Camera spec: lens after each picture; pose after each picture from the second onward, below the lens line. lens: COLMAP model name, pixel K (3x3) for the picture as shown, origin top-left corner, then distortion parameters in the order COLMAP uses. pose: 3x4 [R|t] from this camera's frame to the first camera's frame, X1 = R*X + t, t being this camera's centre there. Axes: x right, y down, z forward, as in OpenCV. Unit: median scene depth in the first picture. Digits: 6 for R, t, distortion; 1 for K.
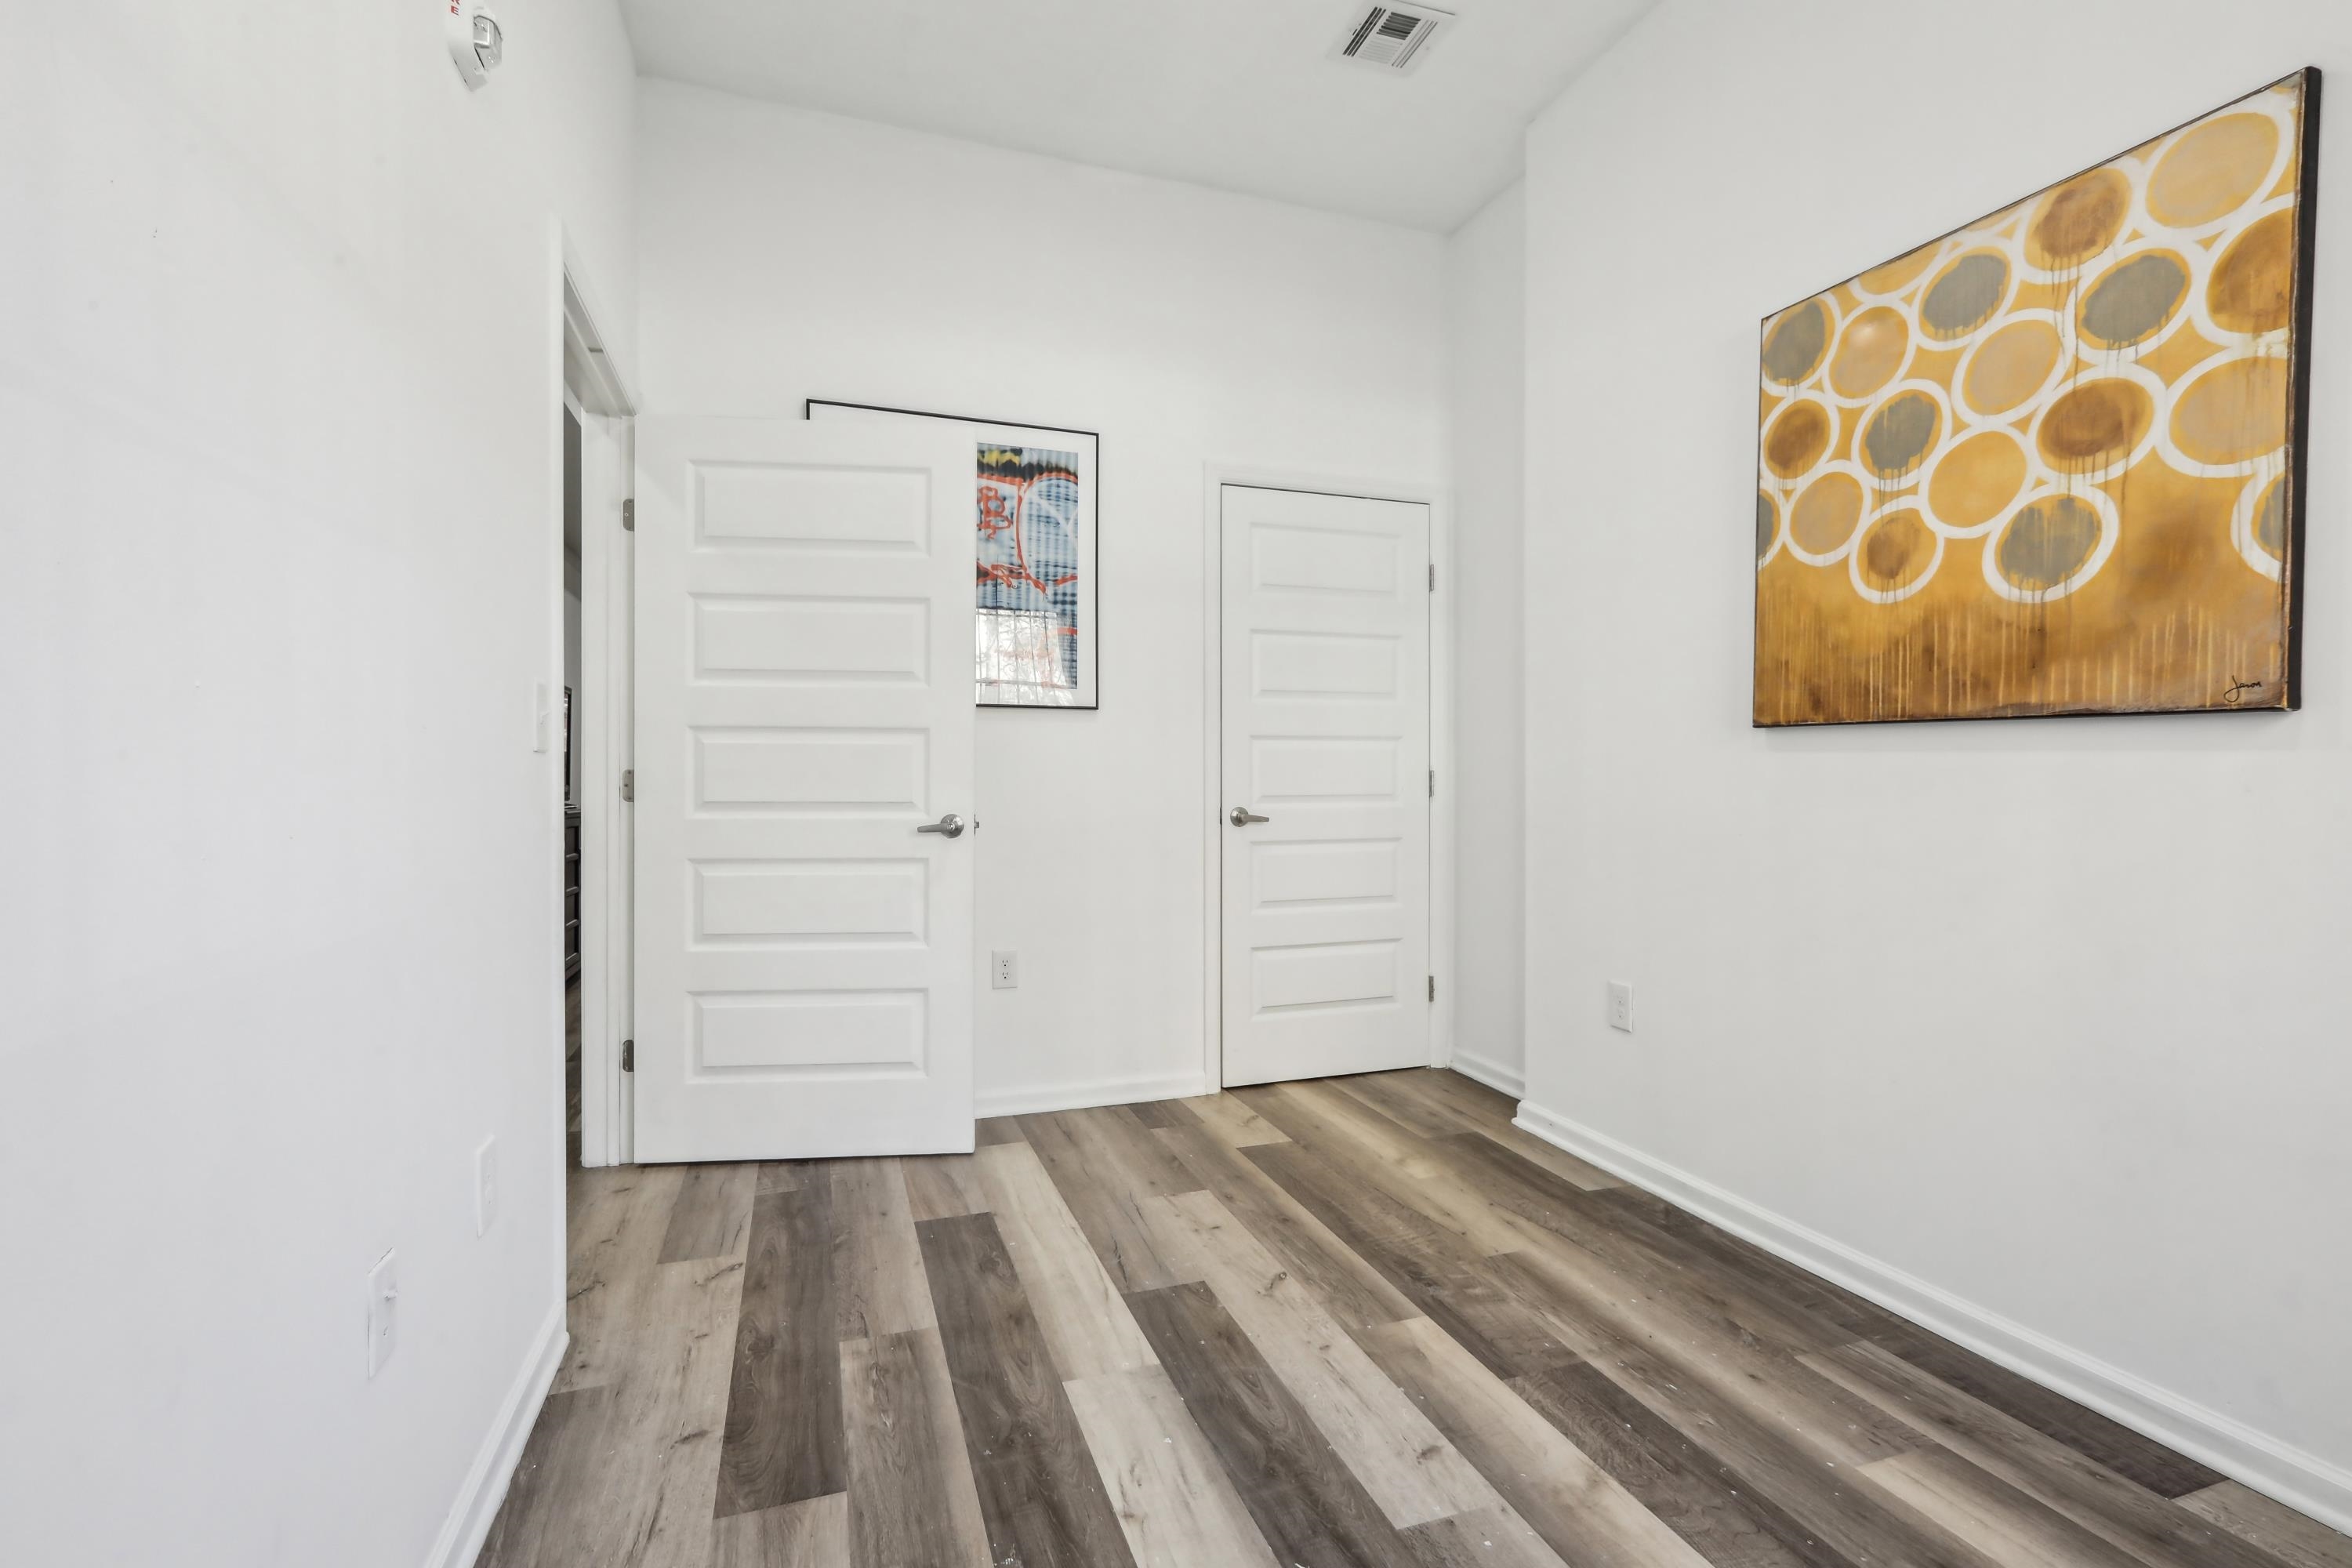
lens RADIAL K [[1045.0, 0, 1140.8], [0, 1045.0, 785.9], [0, 0, 1]] dist [-0.000452, 0.000322]
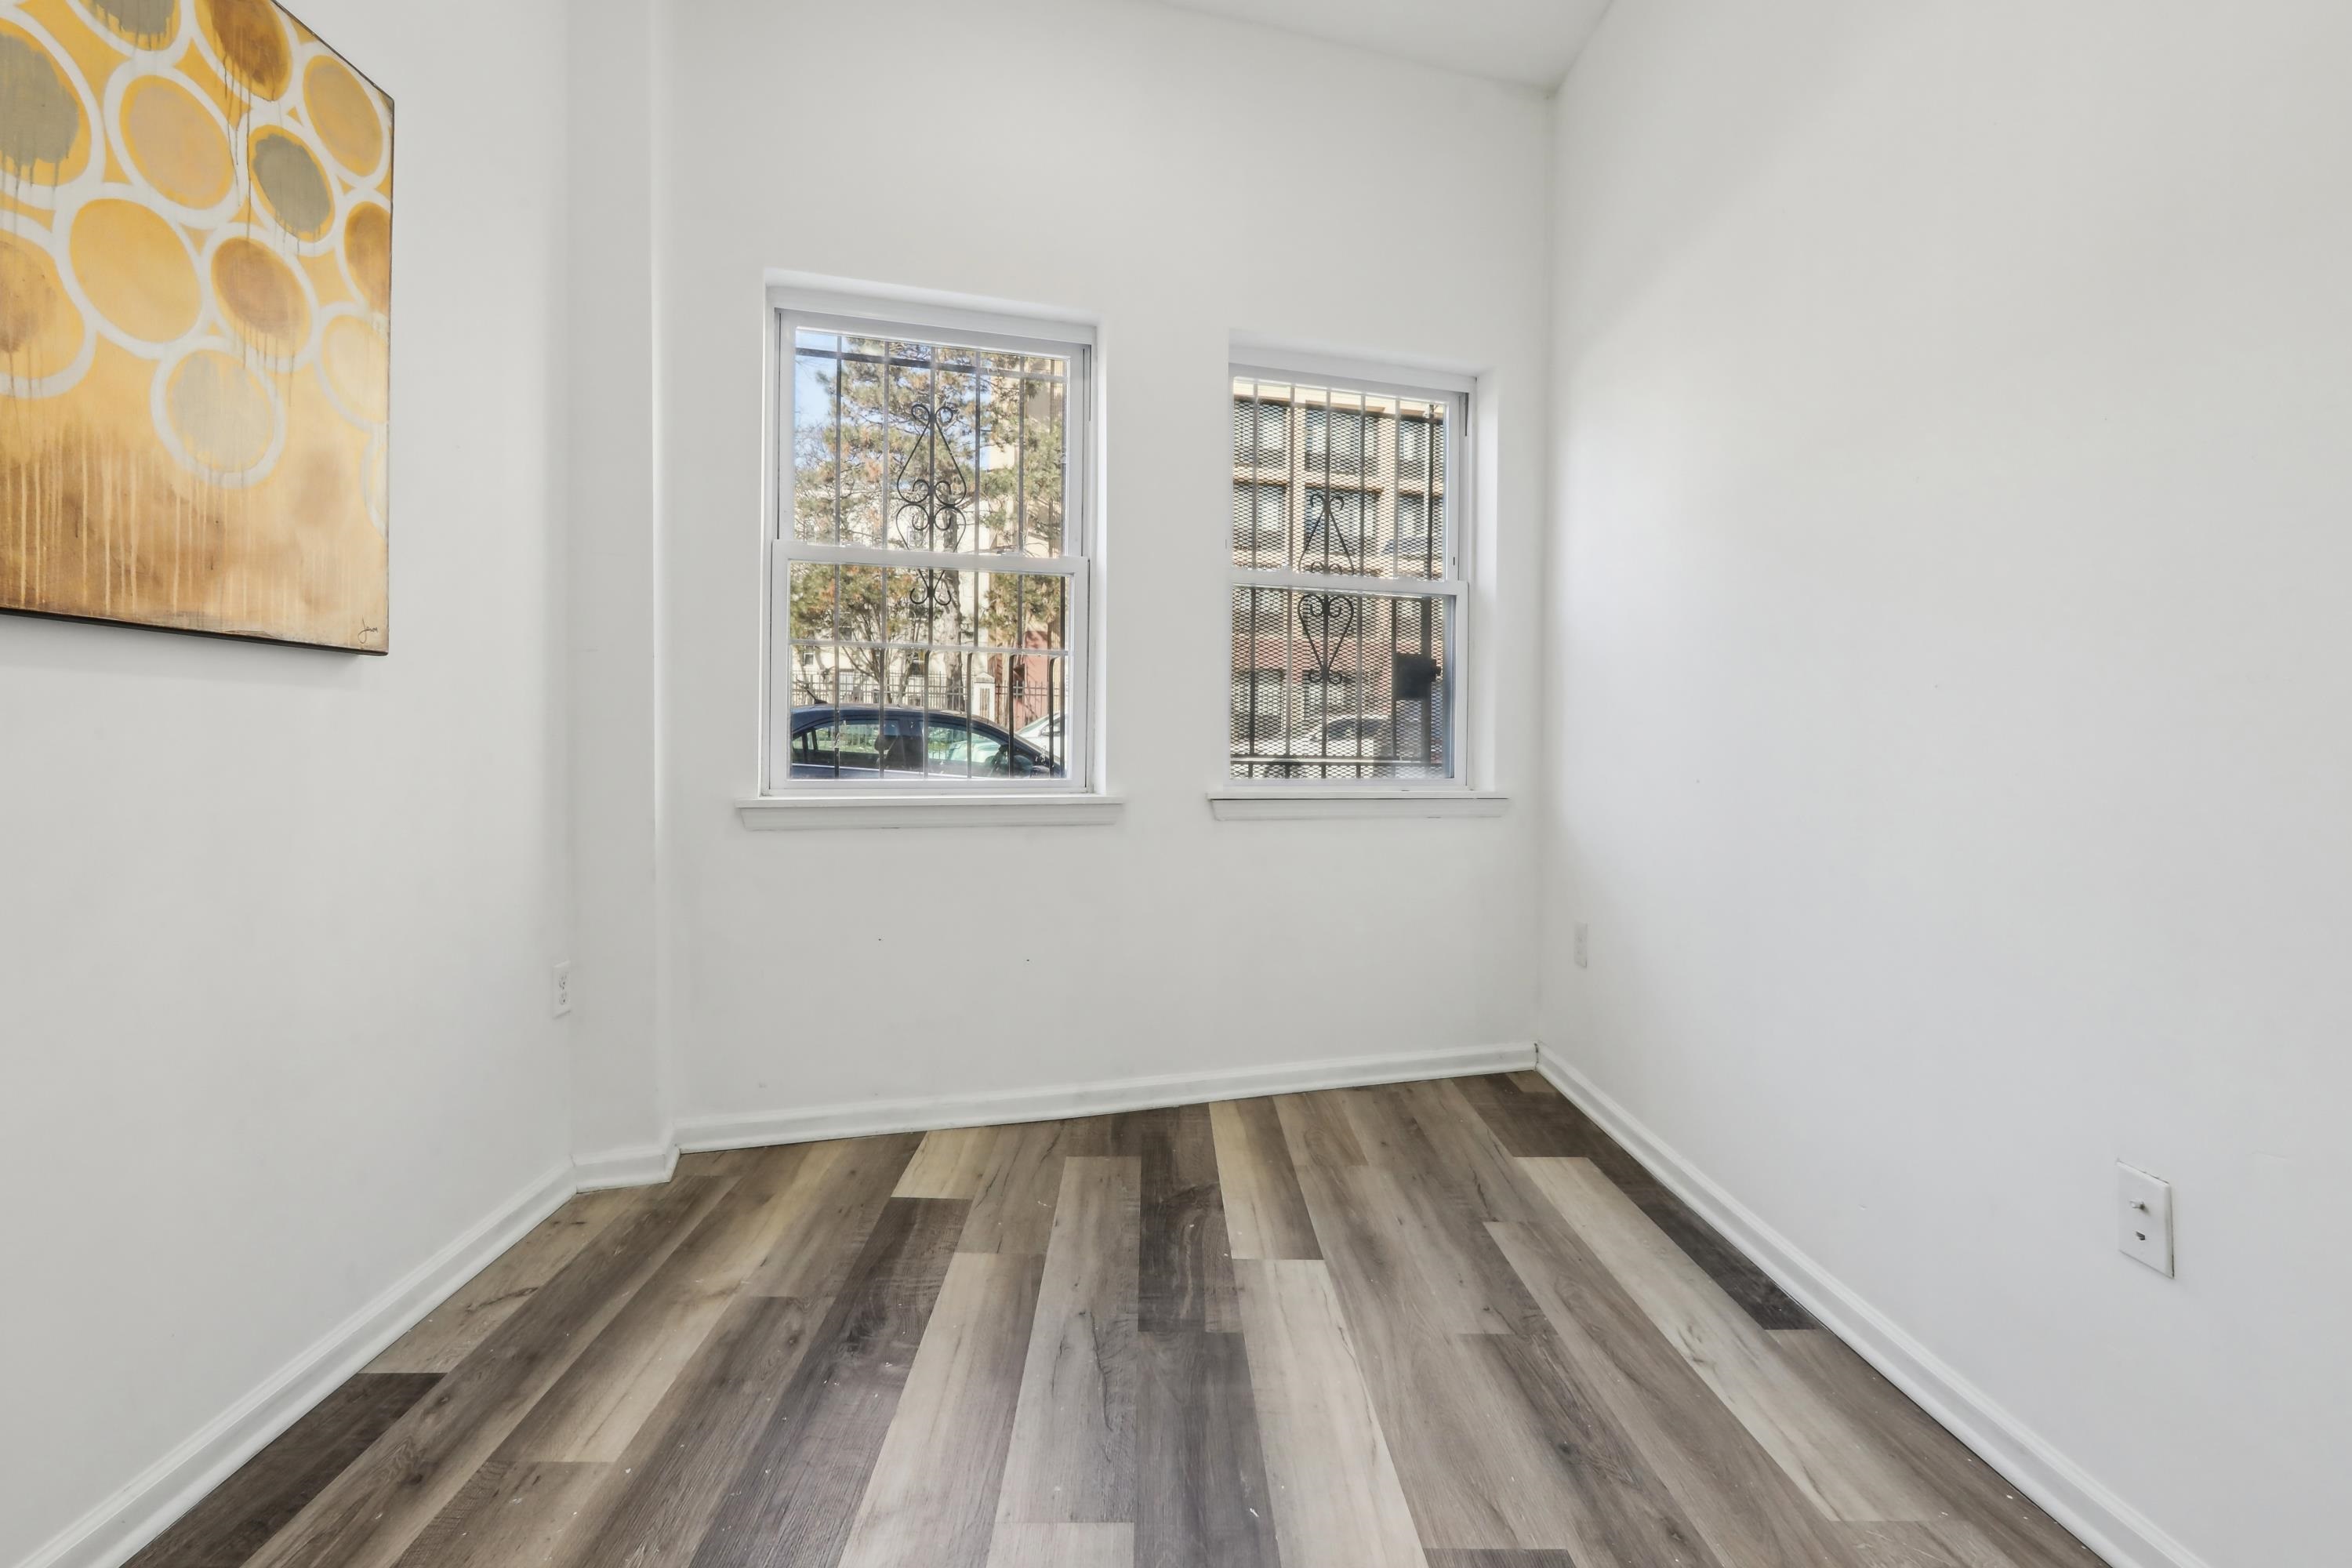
lens RADIAL K [[1042.7, 0, 1154.3], [0, 1042.7, 745.4], [0, 0, 1]] dist [0.000484, 0.001188]
pose [[-0.953305, -0.015307, 0.301620, -0.029660], [-0.007089, 0.999574, 0.028322, -0.008455], [-0.301925, 0.024862, -0.953007, 1.220142]]
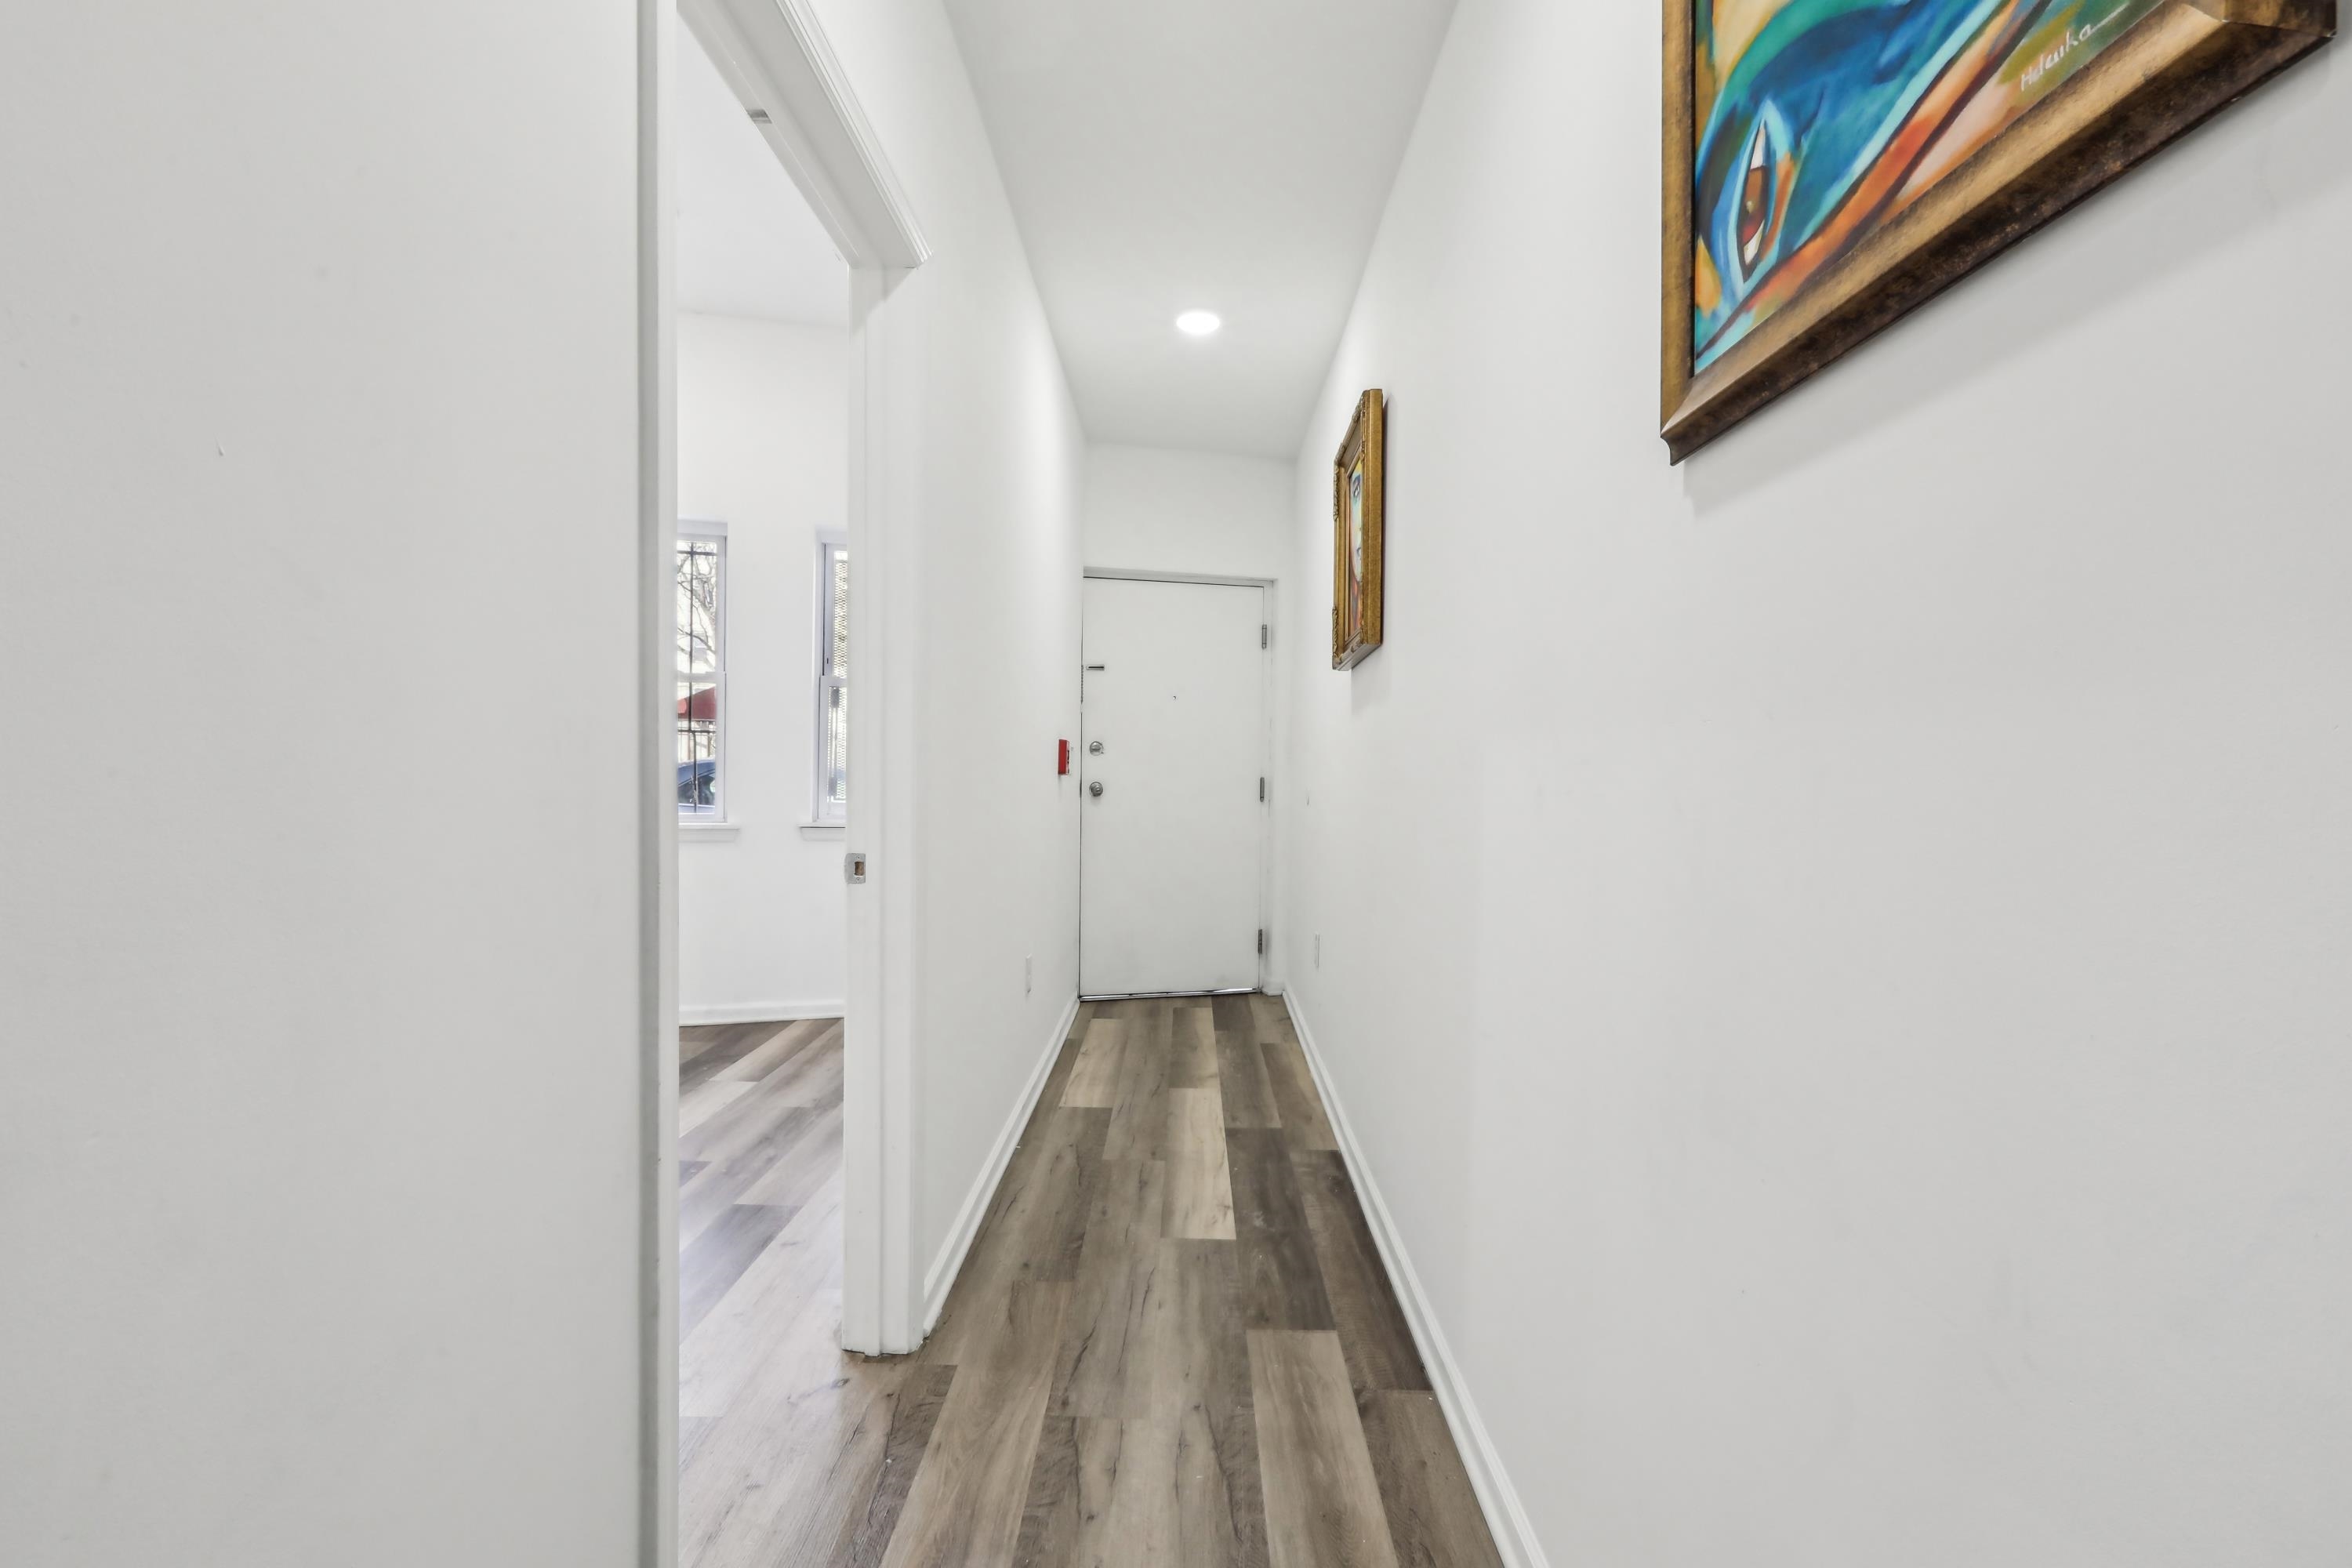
lens RADIAL K [[1045.0, 0, 1140.8], [0, 1045.0, 785.9], [0, 0, 1]] dist [-0.000452, 0.000322]
pose [[-0.936171, -0.022183, 0.350845, -1.042826], [-0.010737, 0.999346, 0.034536, -0.062513], [-0.351382, 0.028565, -0.935796, 1.634519]]
